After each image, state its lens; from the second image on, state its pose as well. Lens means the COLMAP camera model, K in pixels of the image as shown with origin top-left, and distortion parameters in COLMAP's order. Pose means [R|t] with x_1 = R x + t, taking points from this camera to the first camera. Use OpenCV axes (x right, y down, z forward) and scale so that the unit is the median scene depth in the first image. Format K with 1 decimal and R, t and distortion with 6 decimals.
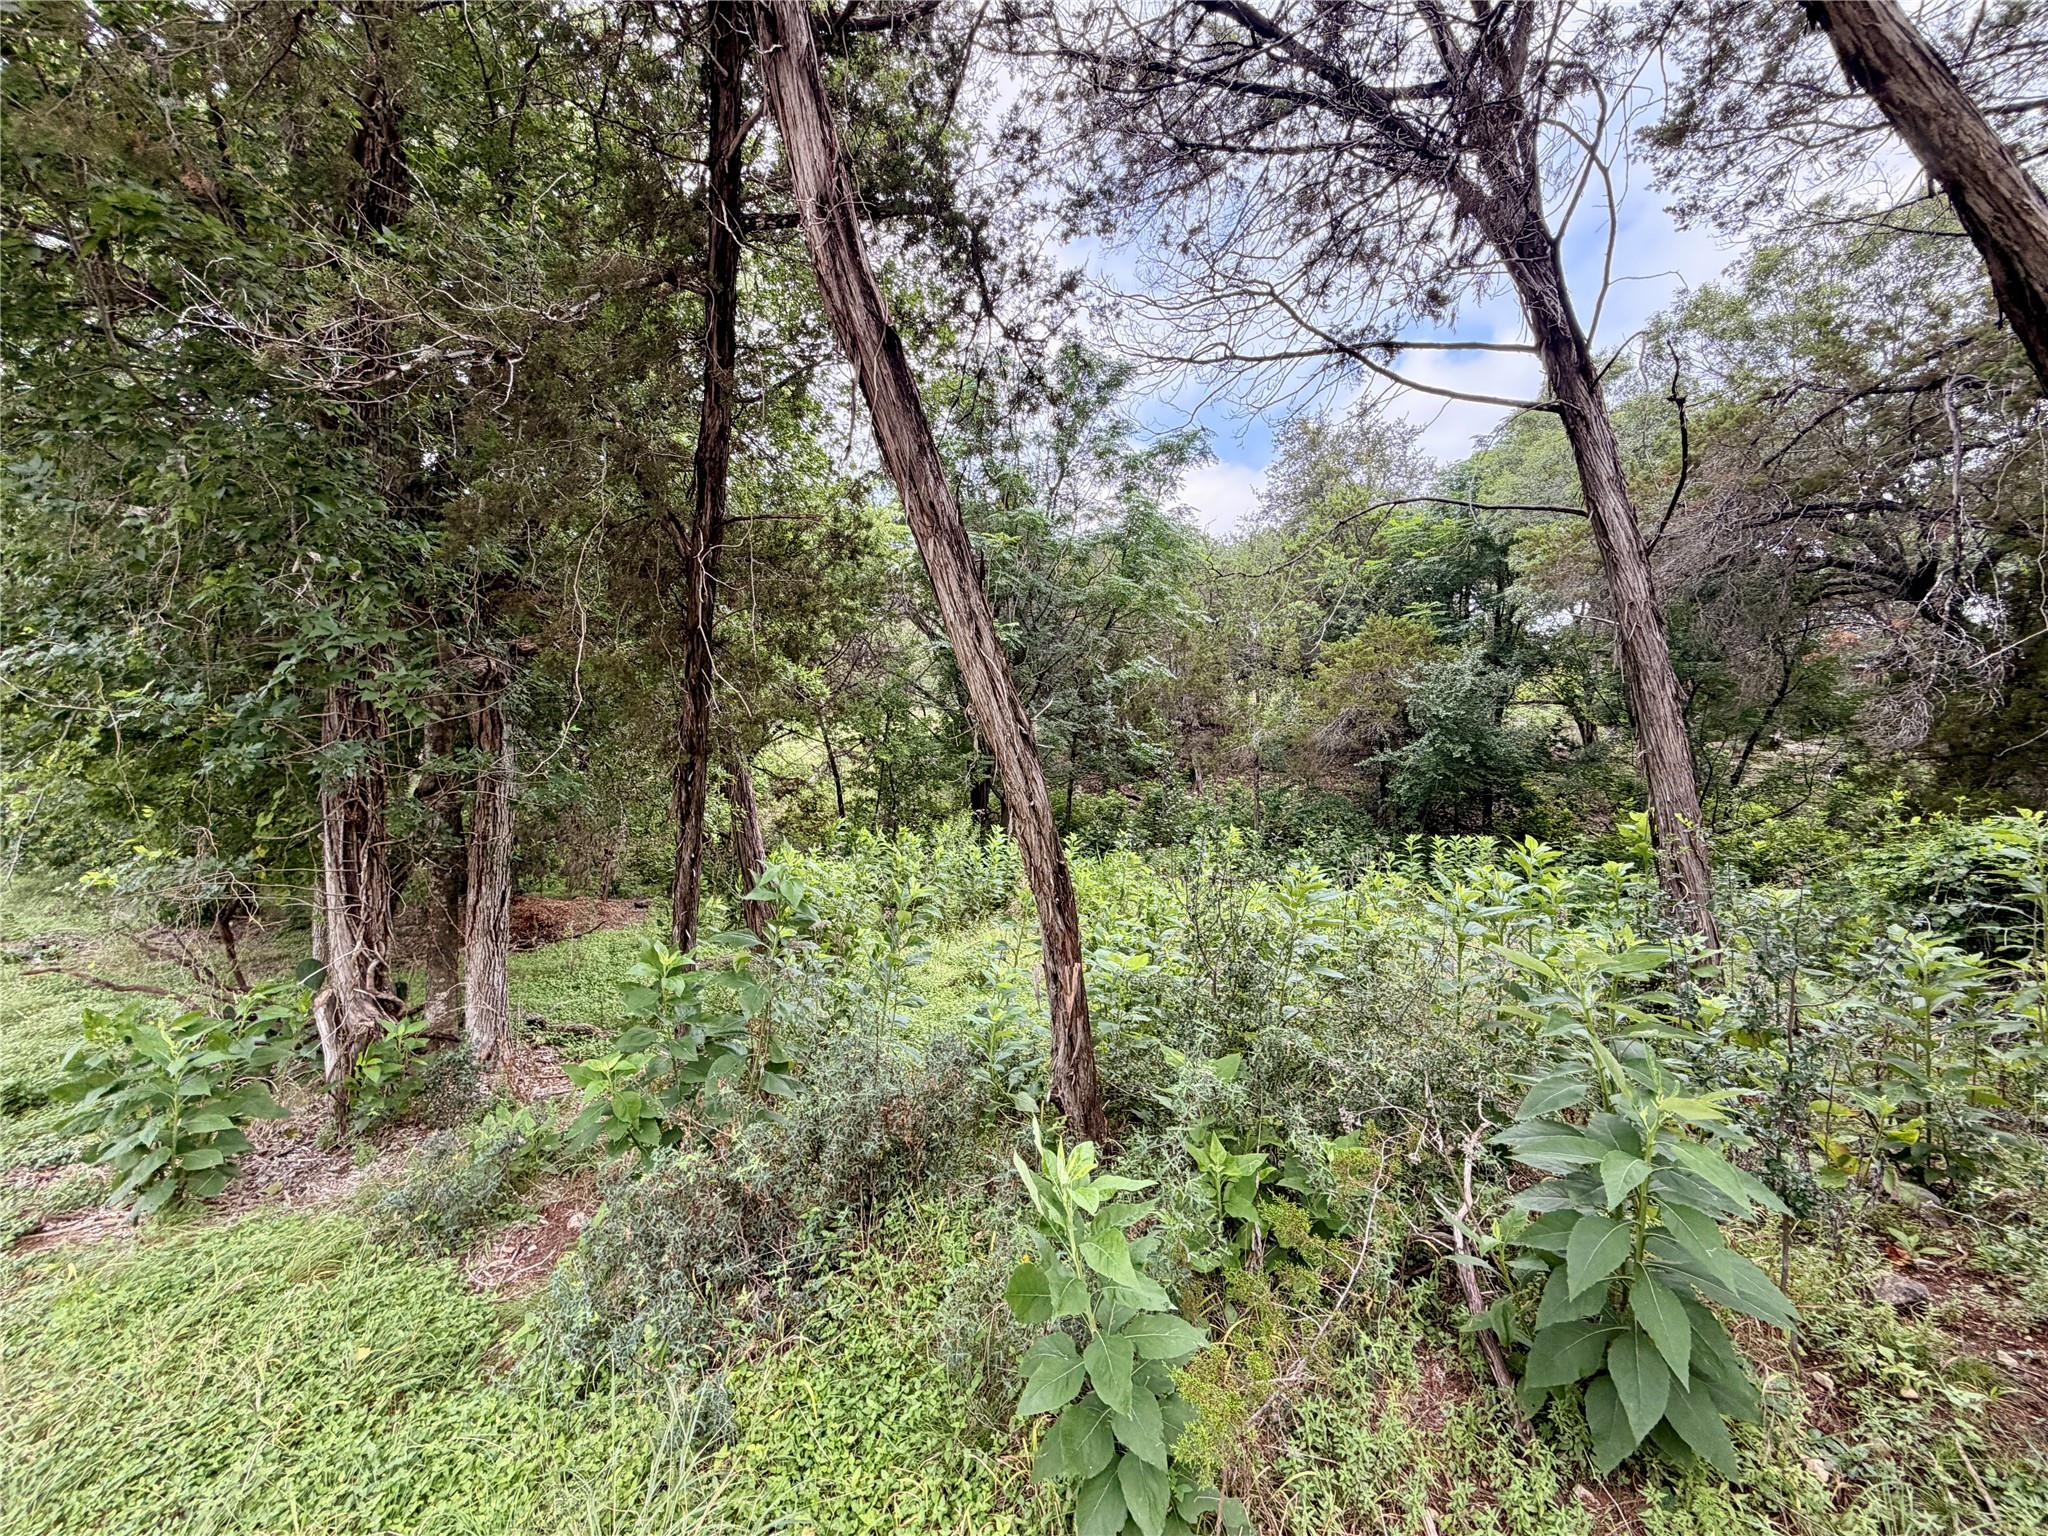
lens RADIAL K [[808.9, 0, 1016.5], [0, 808.9, 768.1], [0, 0, 1]] dist [-0.001734, -0.000026]
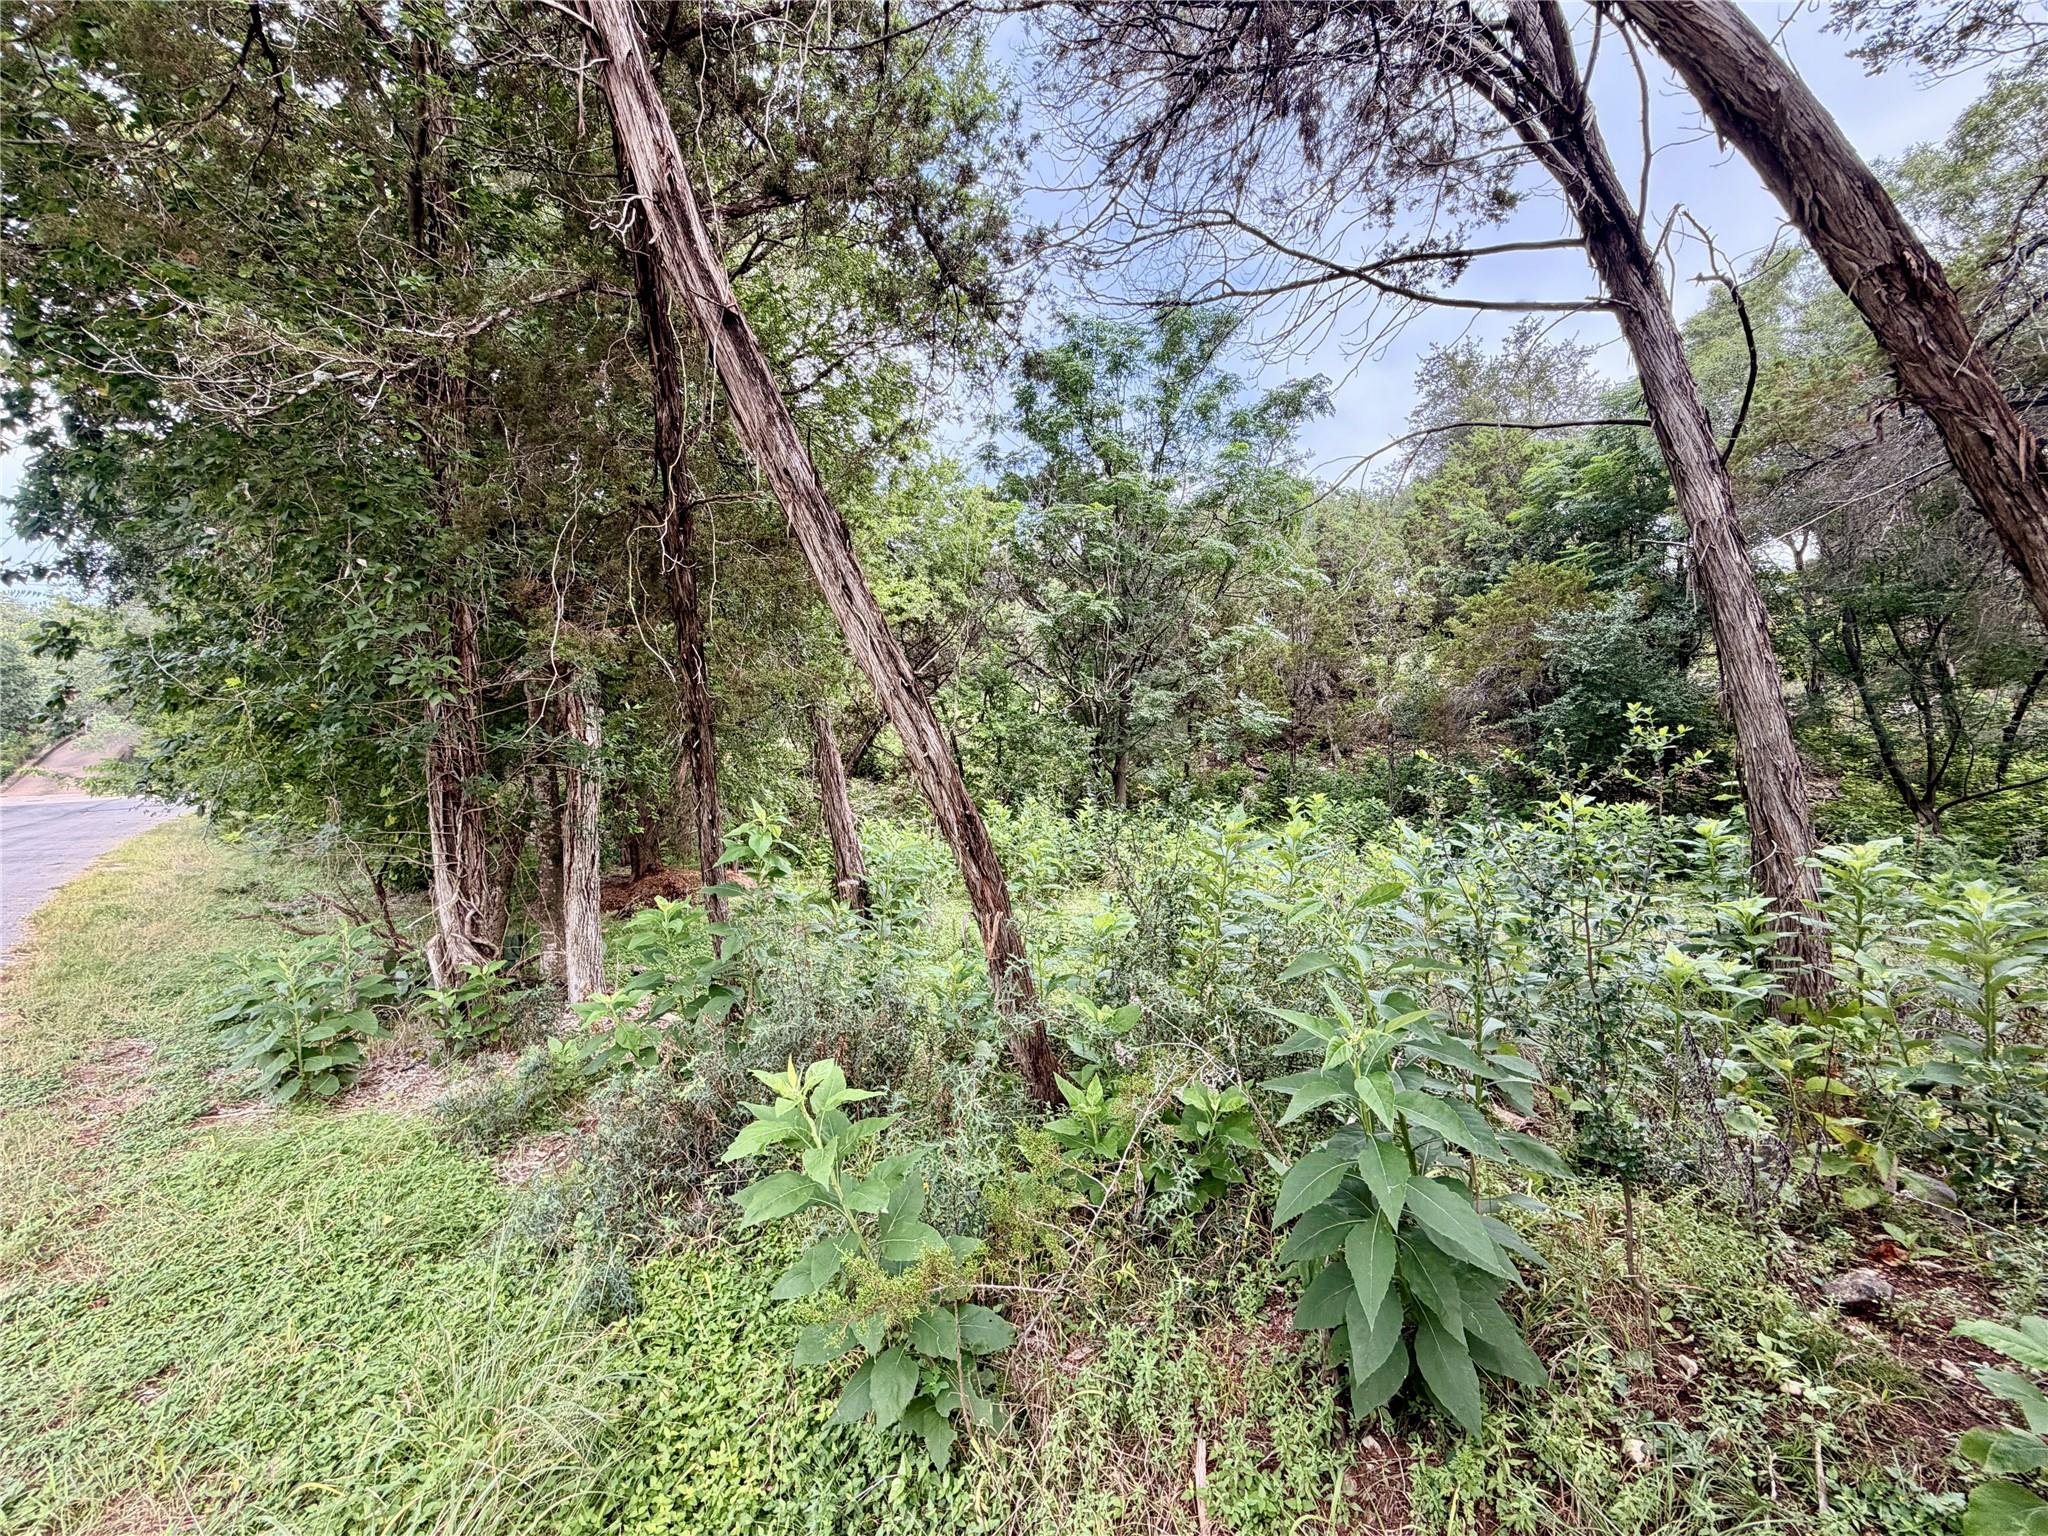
lens RADIAL K [[808.9, 0, 1016.4], [0, 808.9, 768.0], [0, 0, 1]] dist [-0.001734, -0.000026]
pose [[0.983215, -0.019935, -0.181359, 0.187655], [0.024623, 0.999417, 0.023635, 0.023365], [0.180782, -0.027704, 0.983133, -0.000256]]
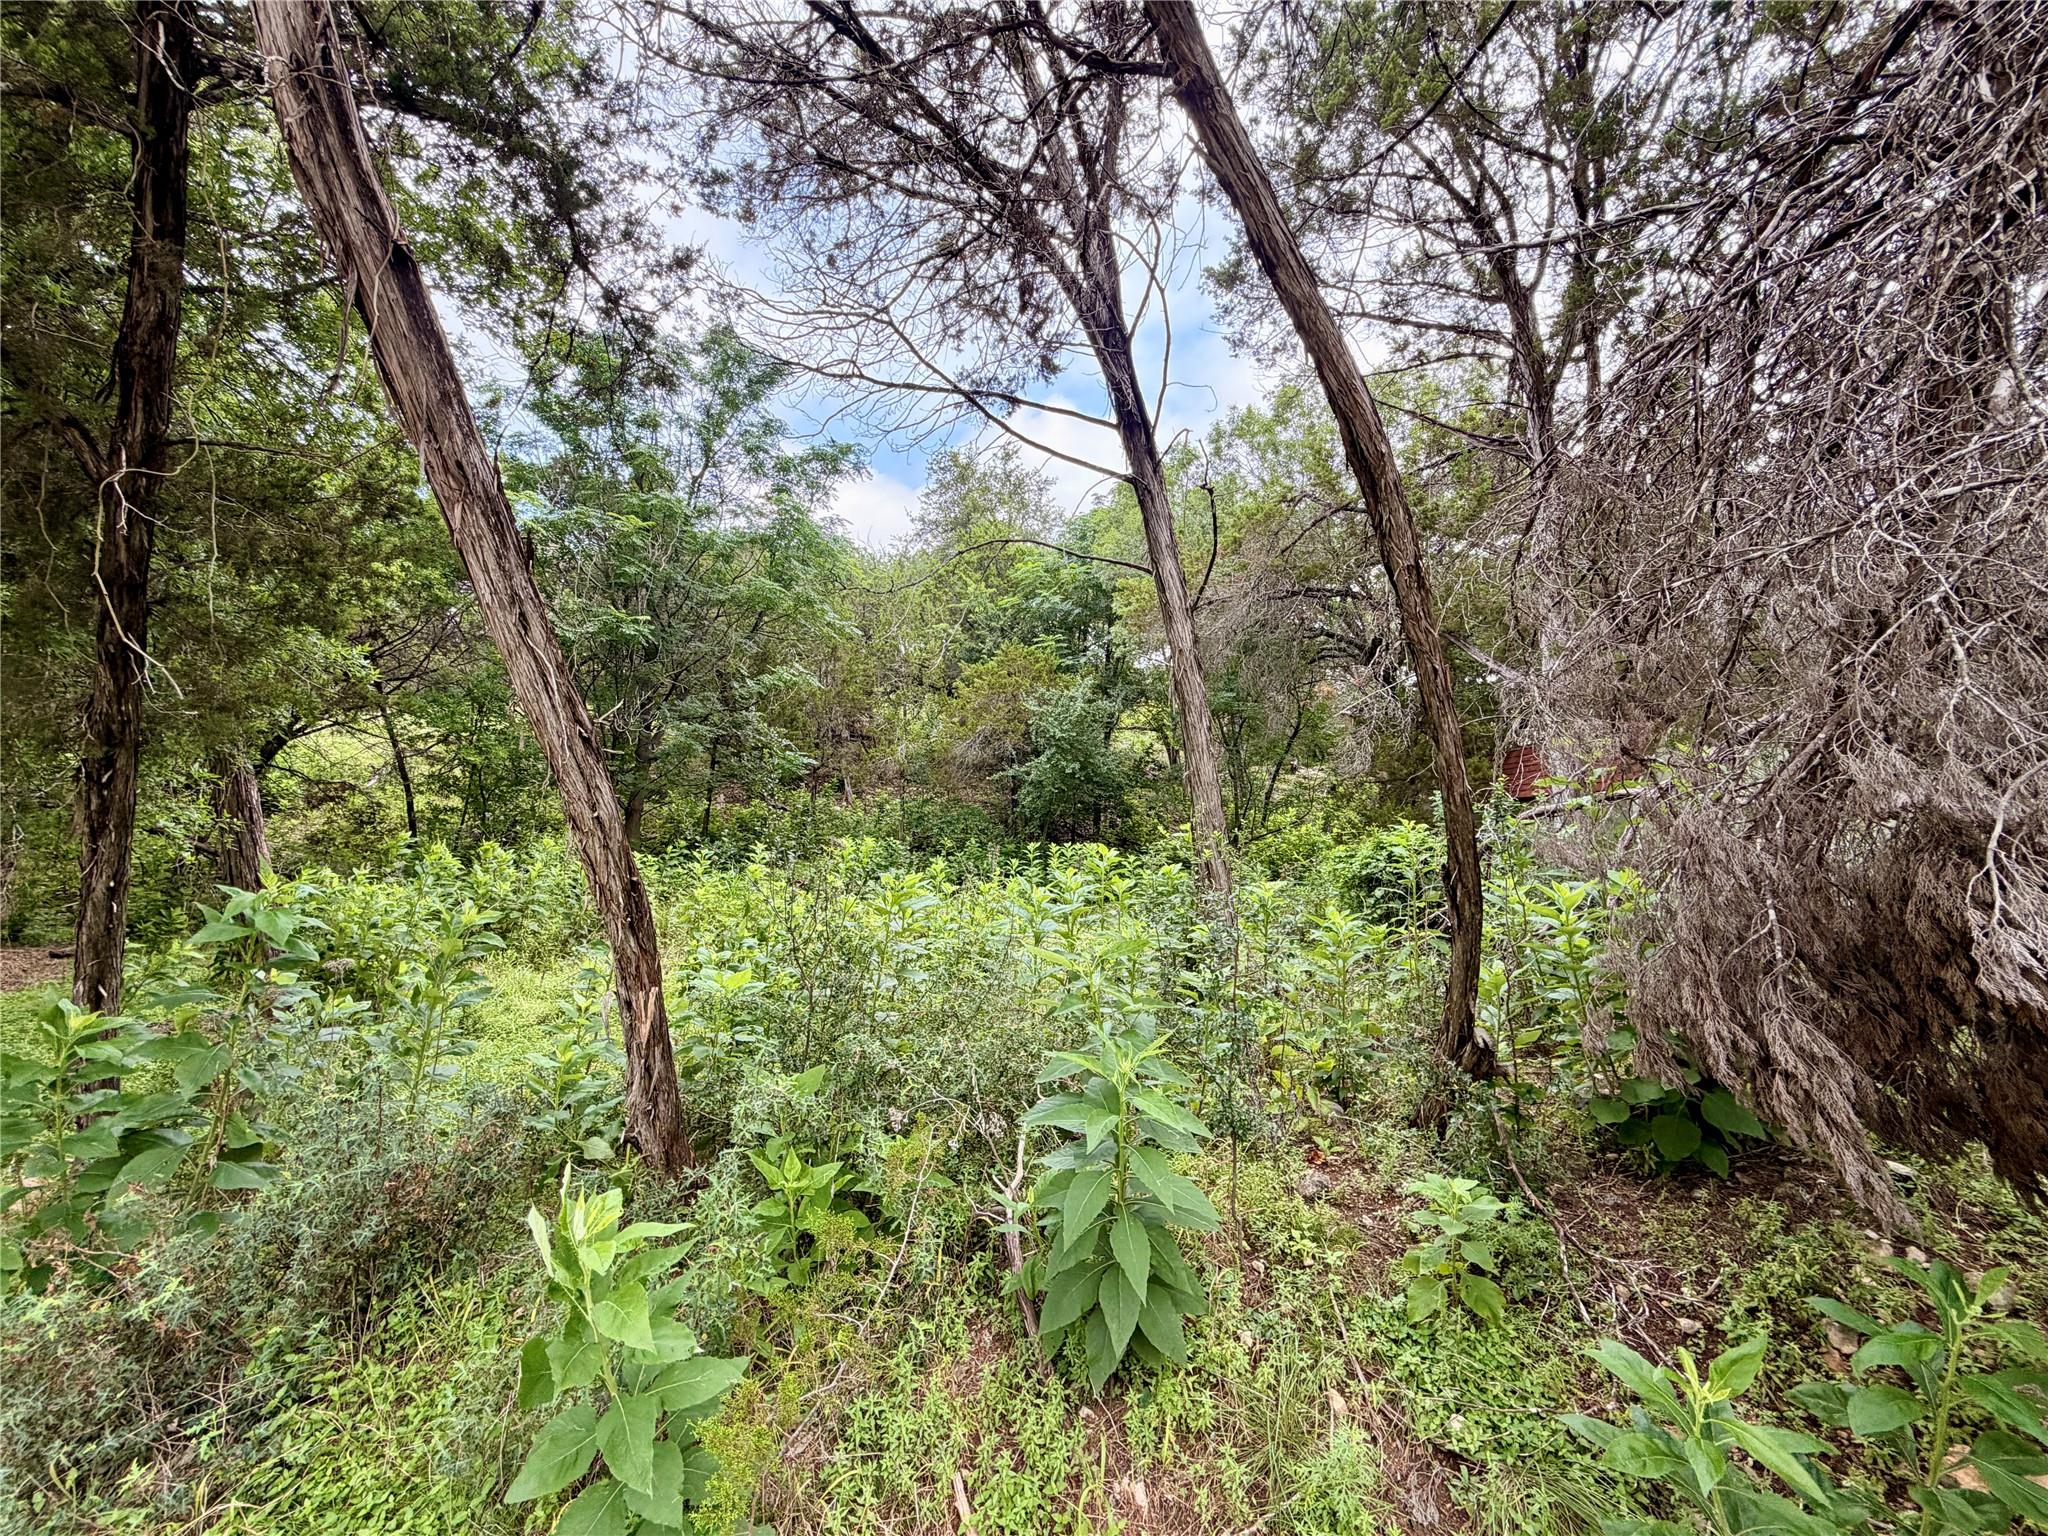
lens RADIAL K [[808.9, 0, 1017.1], [0, 808.9, 768.0], [0, 0, 1]] dist [-0.001734, -0.000026]
pose [[0.913180, 0.024785, 0.406803, 0.046875], [-0.019309, 0.999659, -0.017561, -0.000645], [-0.407100, 0.008181, 0.913347, -0.008999]]
